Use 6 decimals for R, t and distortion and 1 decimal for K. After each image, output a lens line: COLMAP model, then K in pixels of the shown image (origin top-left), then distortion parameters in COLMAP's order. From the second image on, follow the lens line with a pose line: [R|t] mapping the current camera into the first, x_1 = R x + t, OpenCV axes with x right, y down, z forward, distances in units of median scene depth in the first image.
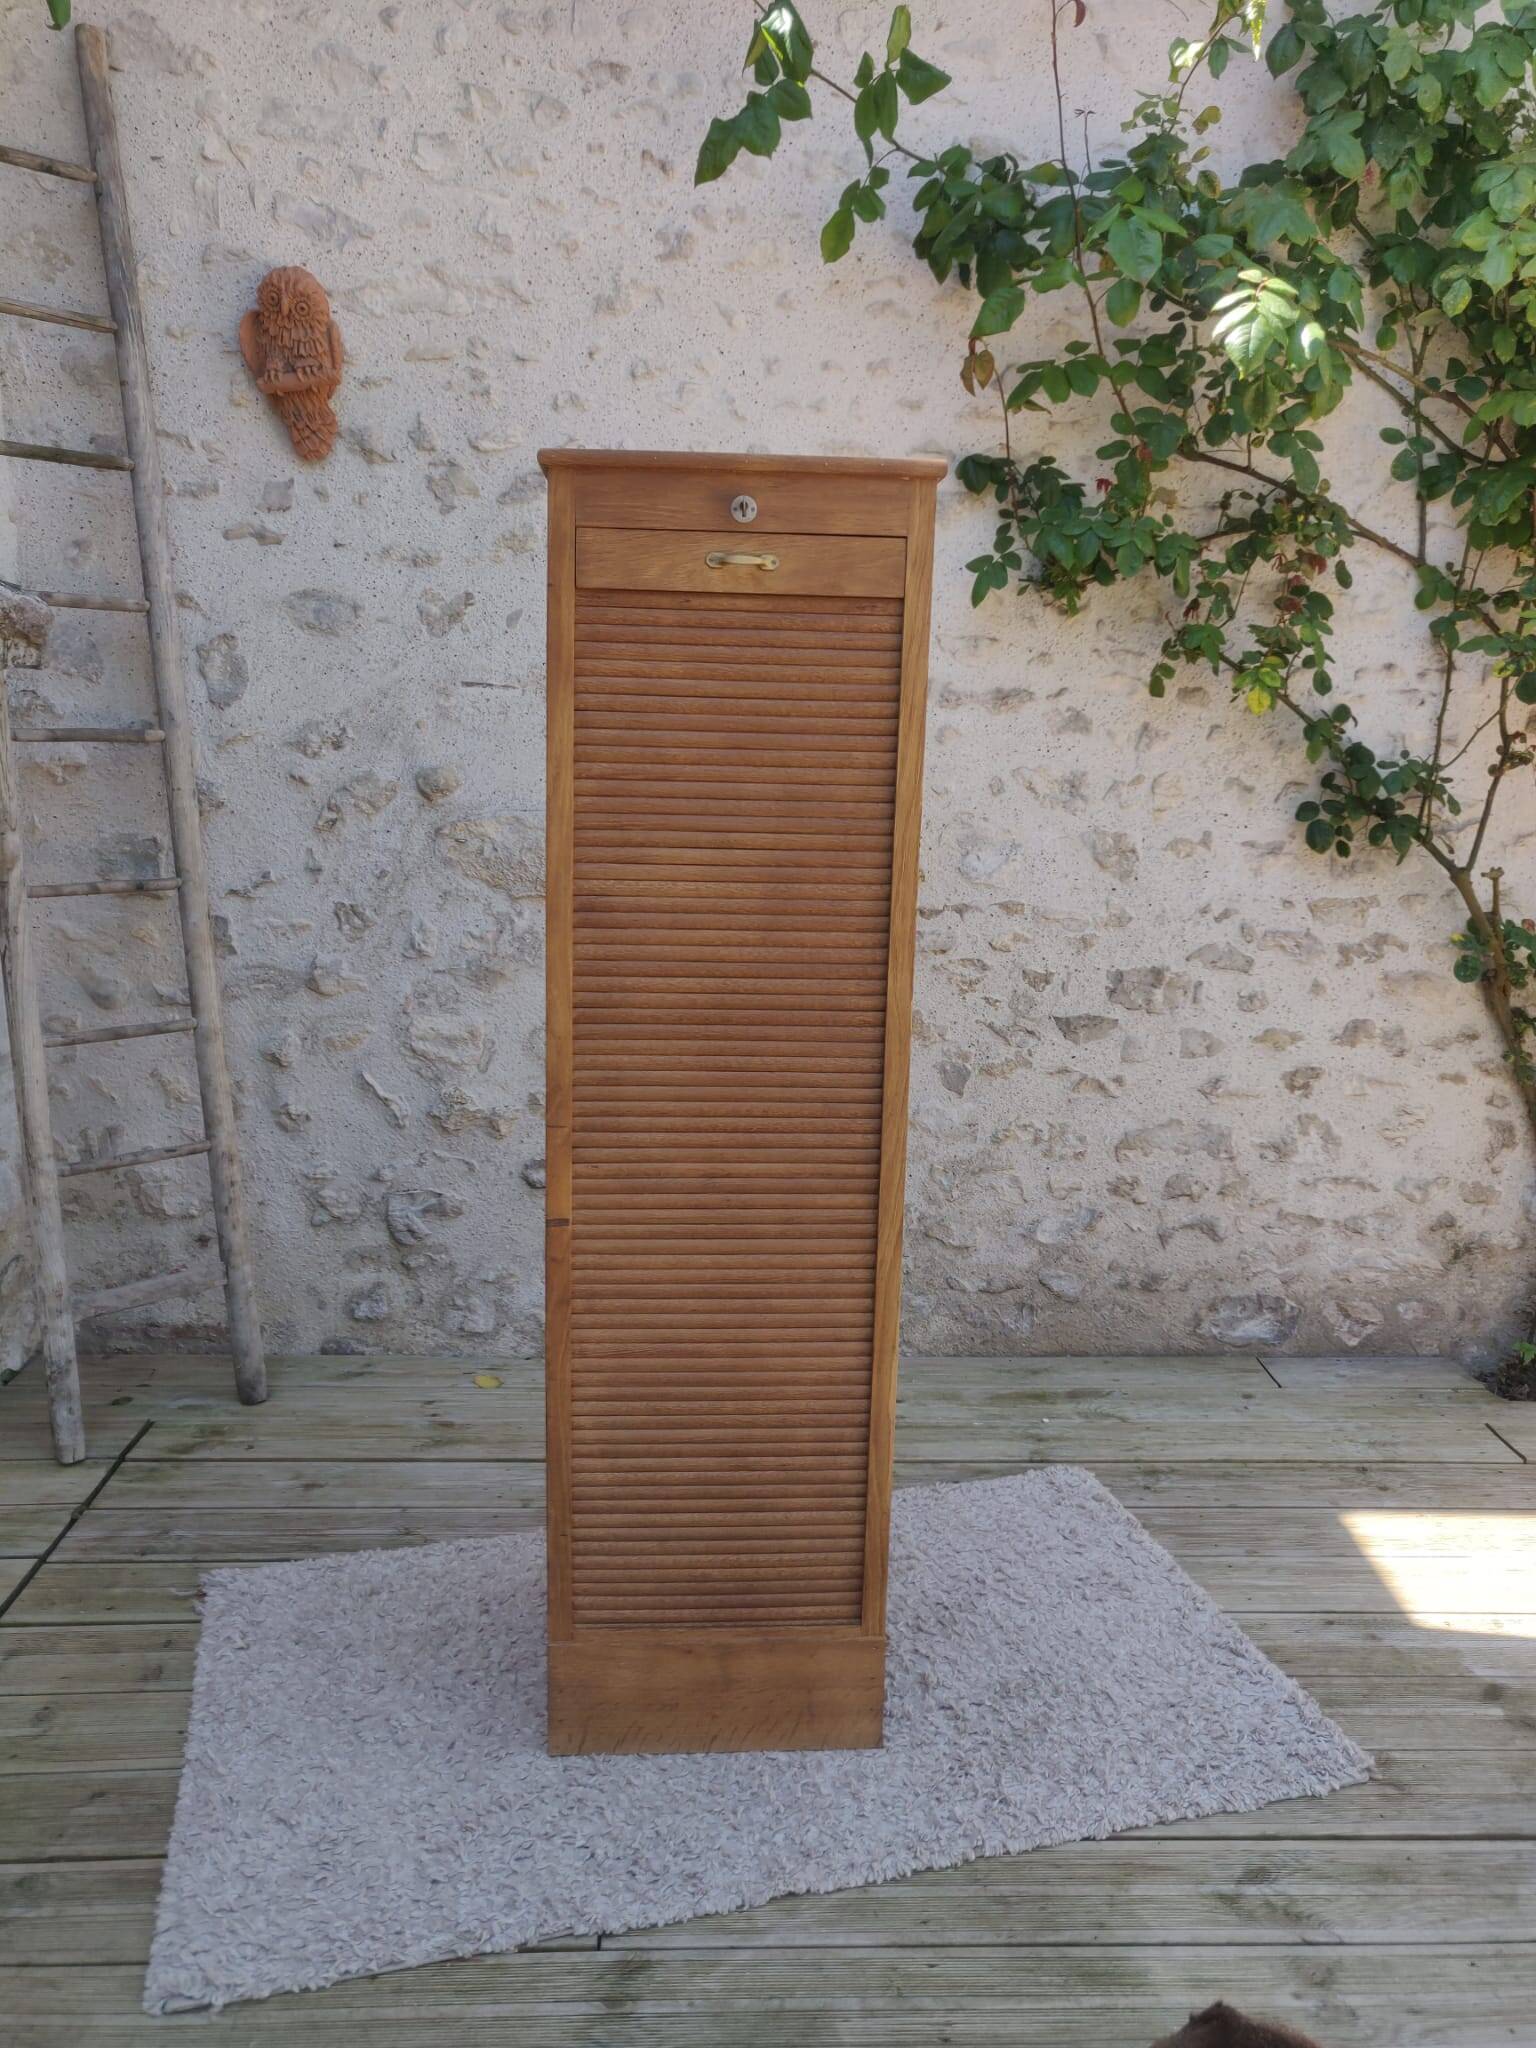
lens RADIAL K [[1593.1, 0, 789.3], [0, 1593.1, 1009.8], [0, 0, 1]] dist [-0.018699, 0.068810]
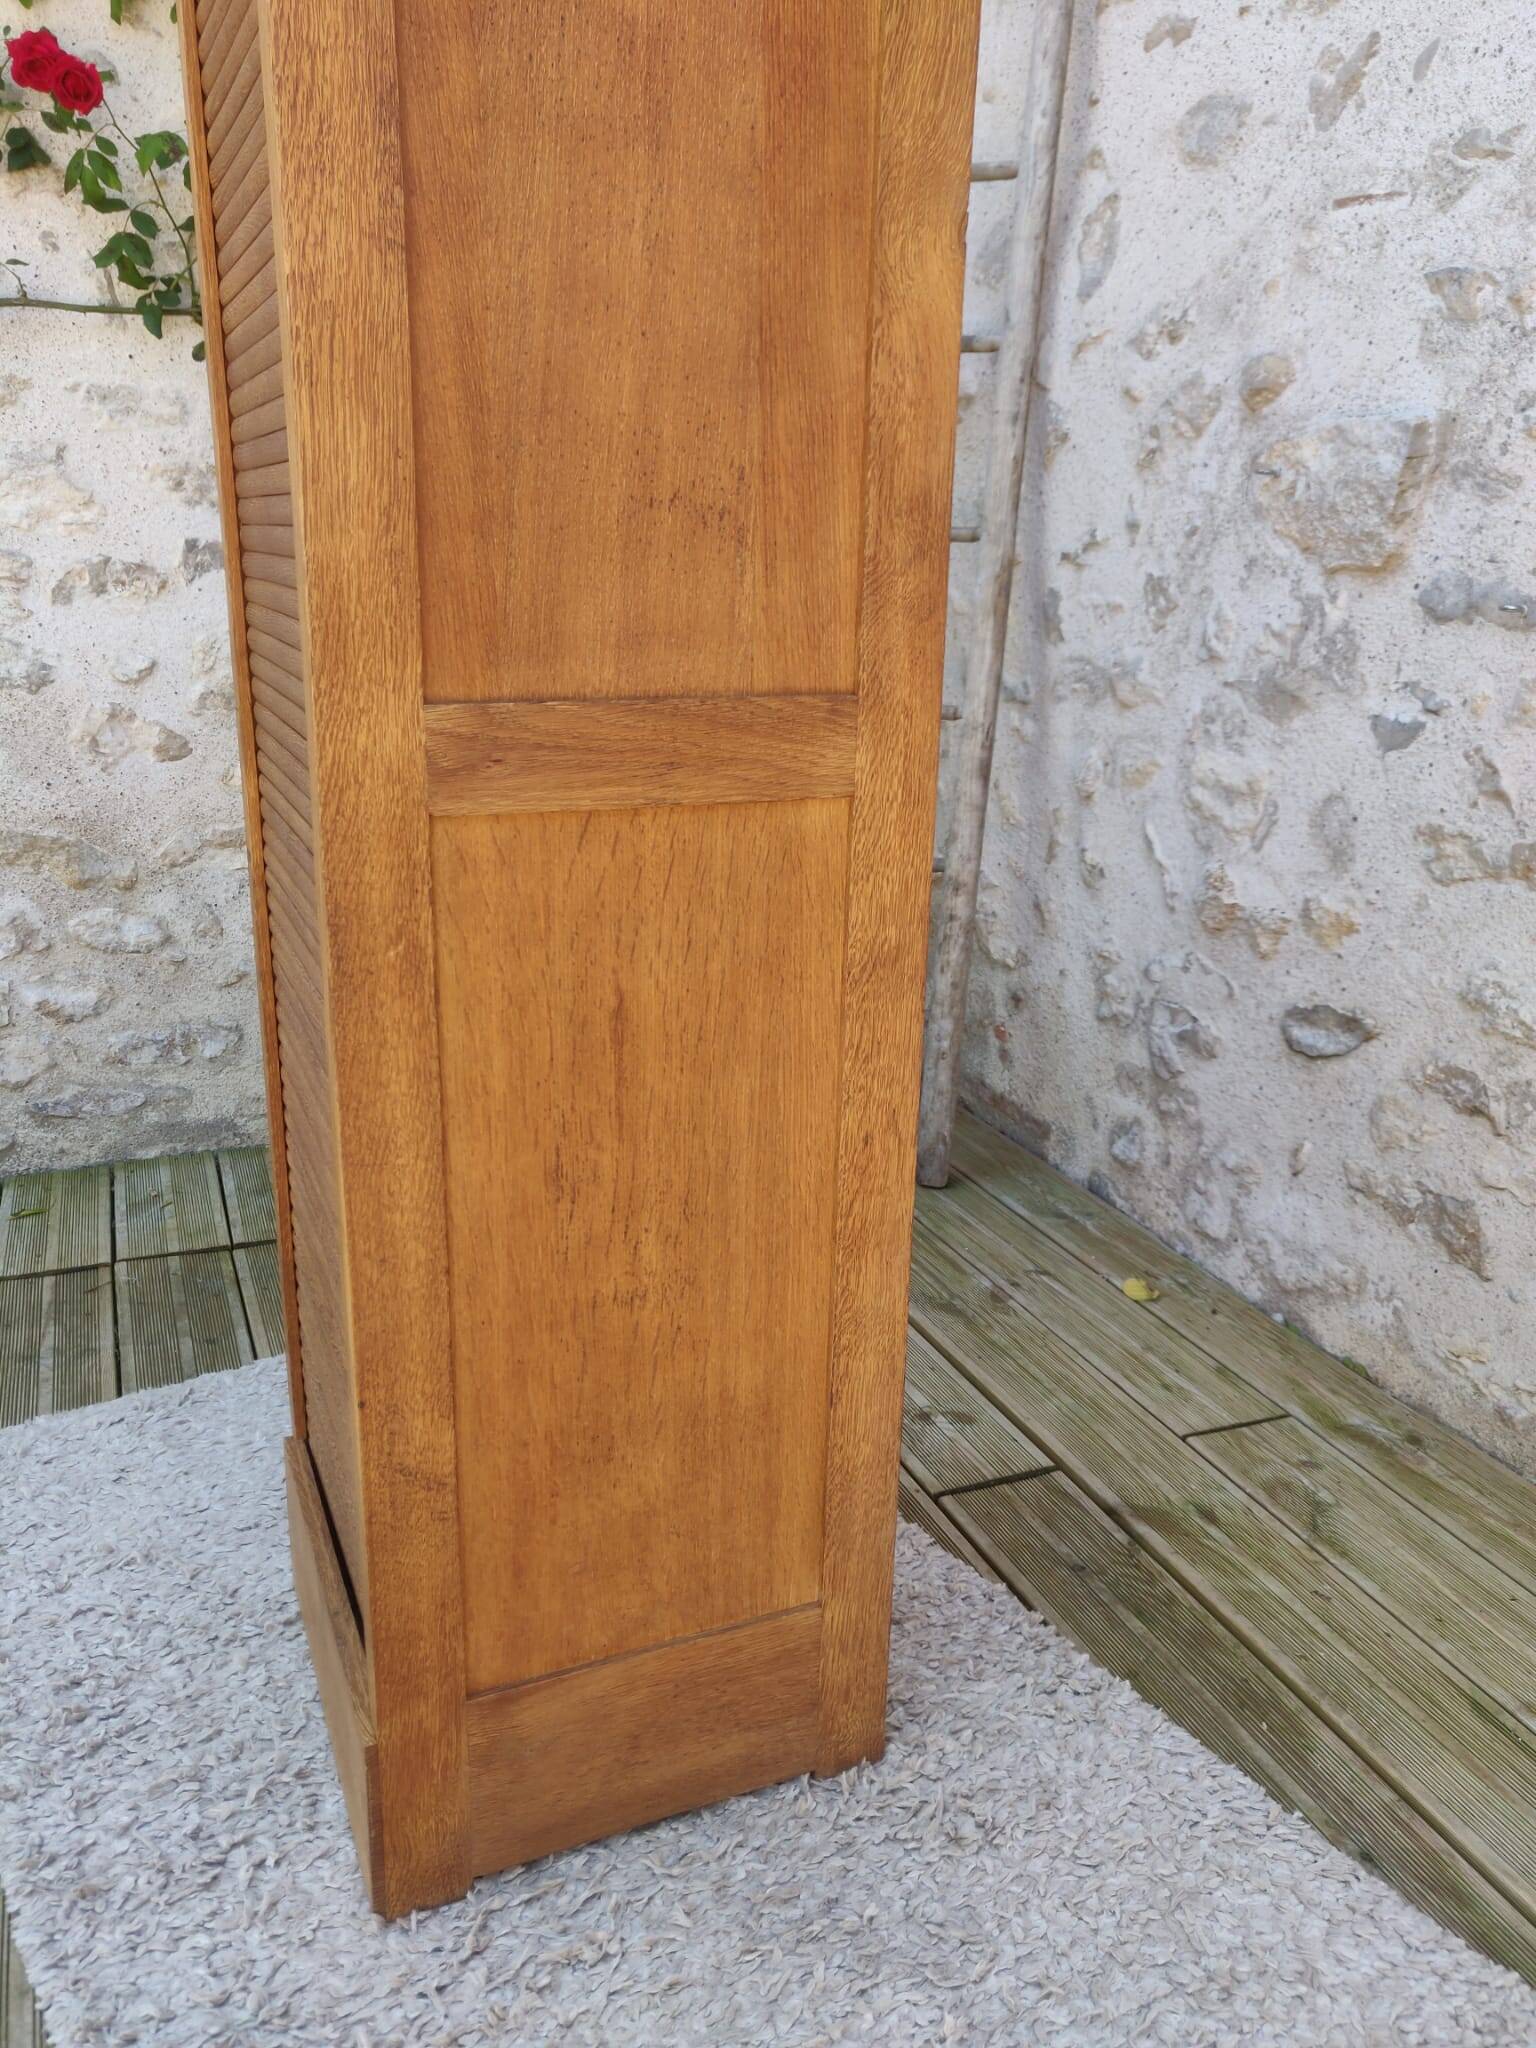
lens RADIAL K [[1593.1, 0, 767.5], [0, 1593.1, 1035.0], [0, 0, 1]] dist [-0.018699, 0.068810]
pose [[0.336765, 0.264665, -0.903627, 0.362617], [-0.188558, 0.959200, 0.210670, 0.012964], [0.922516, 0.099440, 0.372930, 0.606189]]
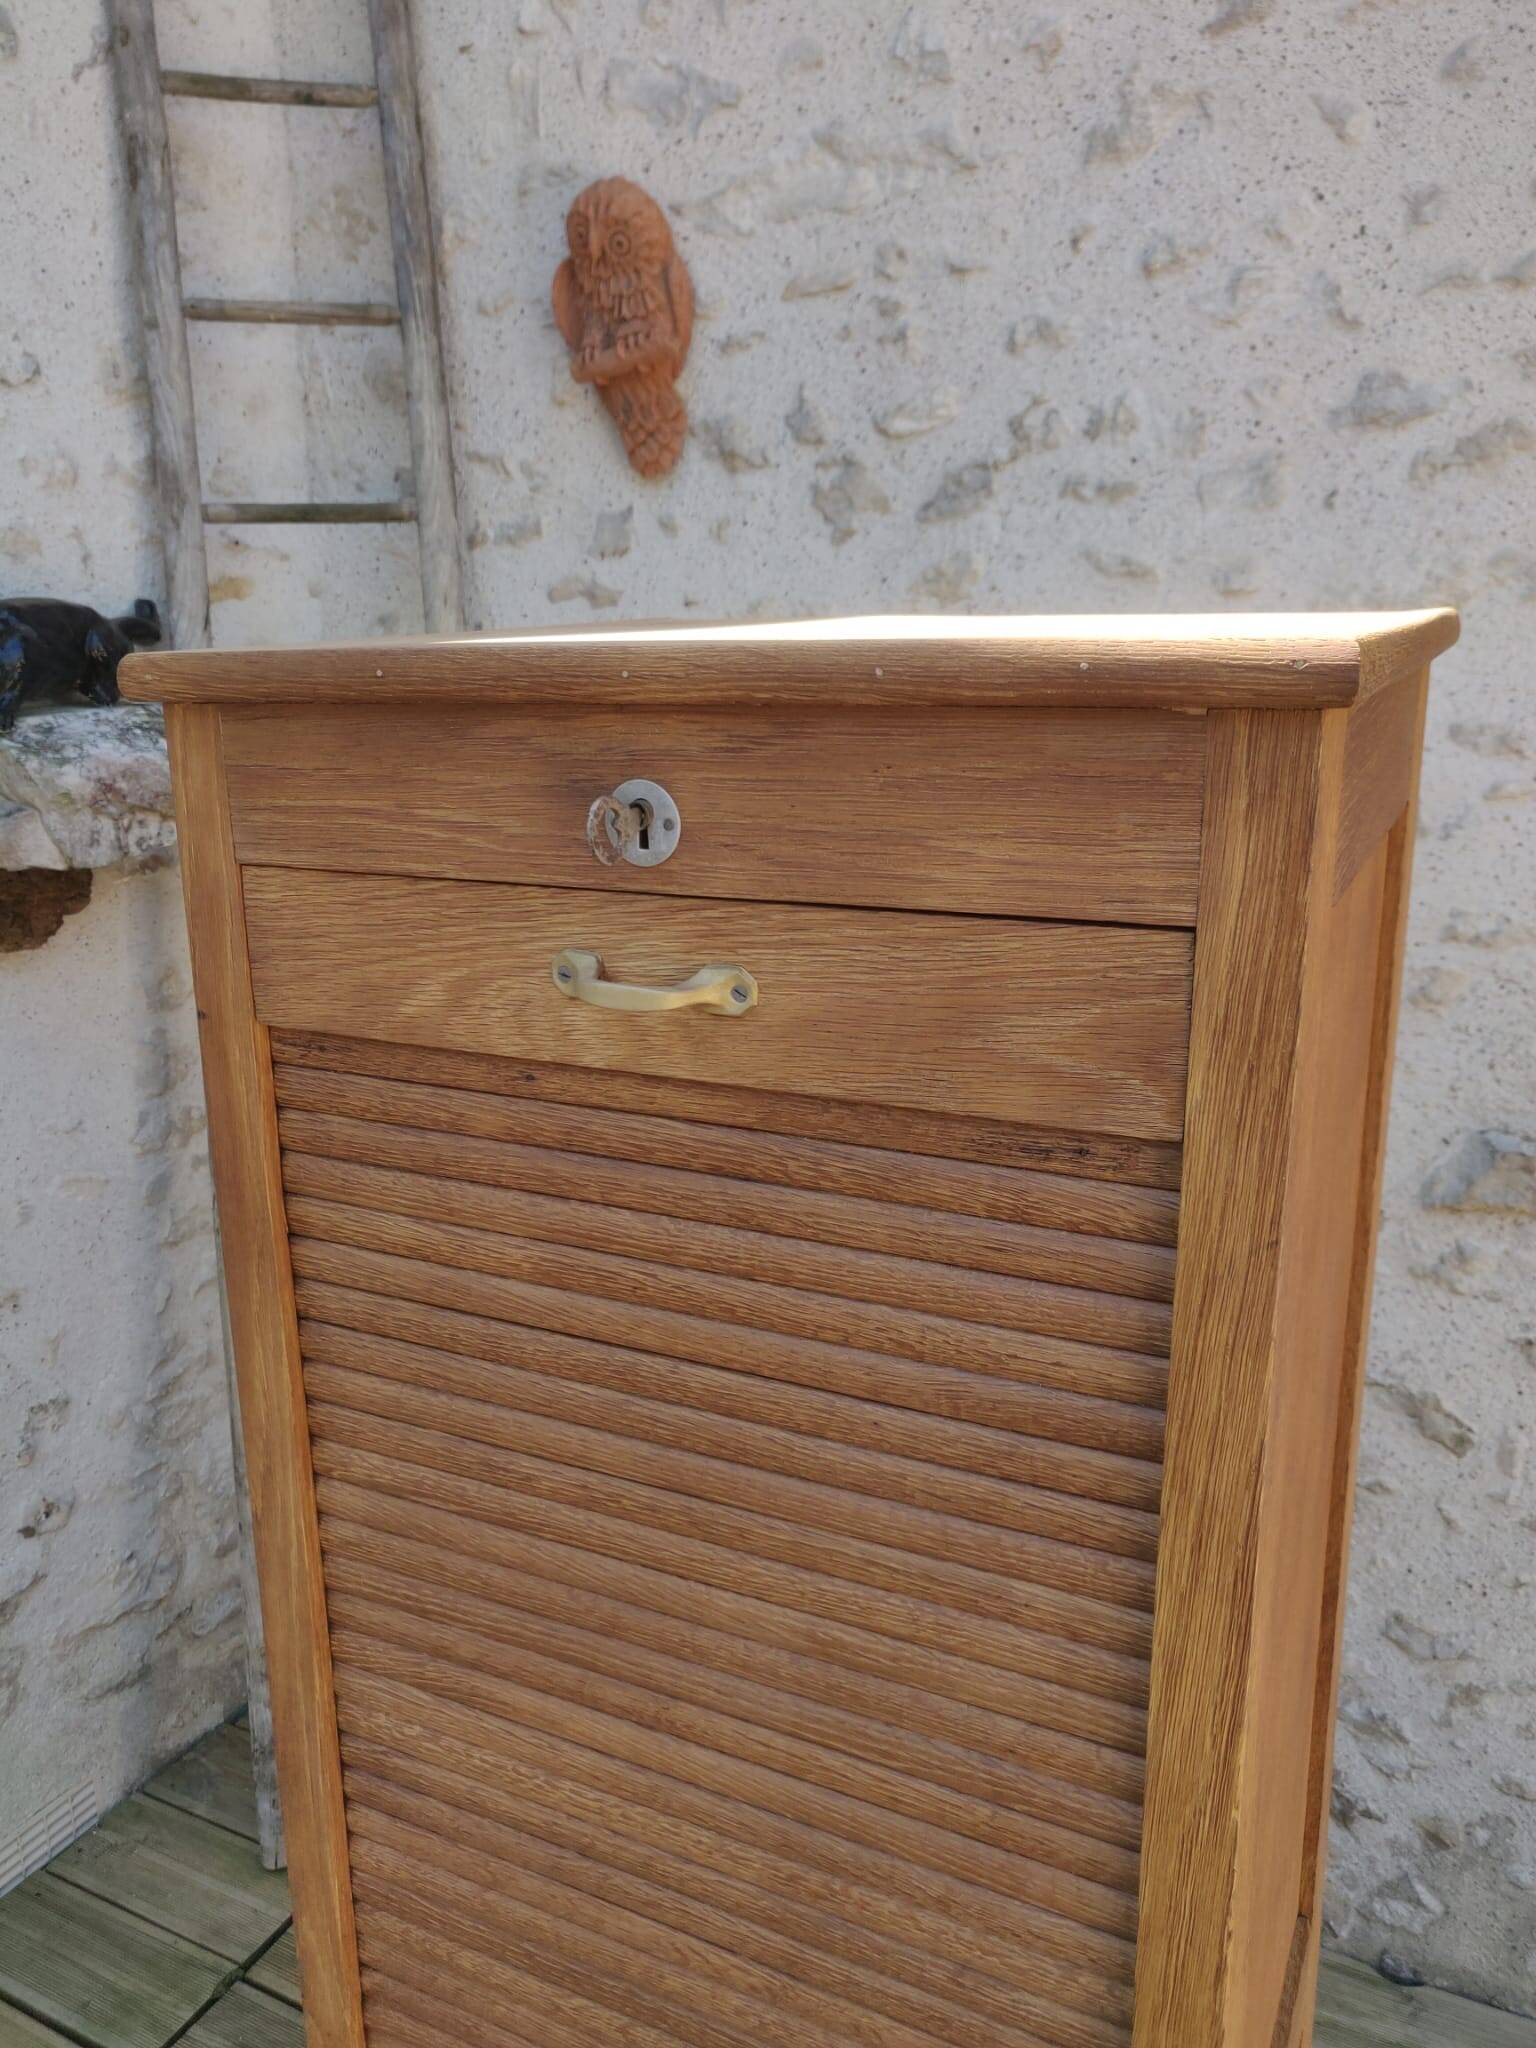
lens RADIAL K [[1593.1, 0, 759.7], [0, 1593.1, 1018.1], [0, 0, 1]] dist [-0.018699, 0.068810]
pose [[0.859527, 0.090375, -0.503036, 0.086242], [-0.054206, 0.994810, 0.086107, -0.178716], [0.508207, -0.046744, 0.859966, 0.439028]]
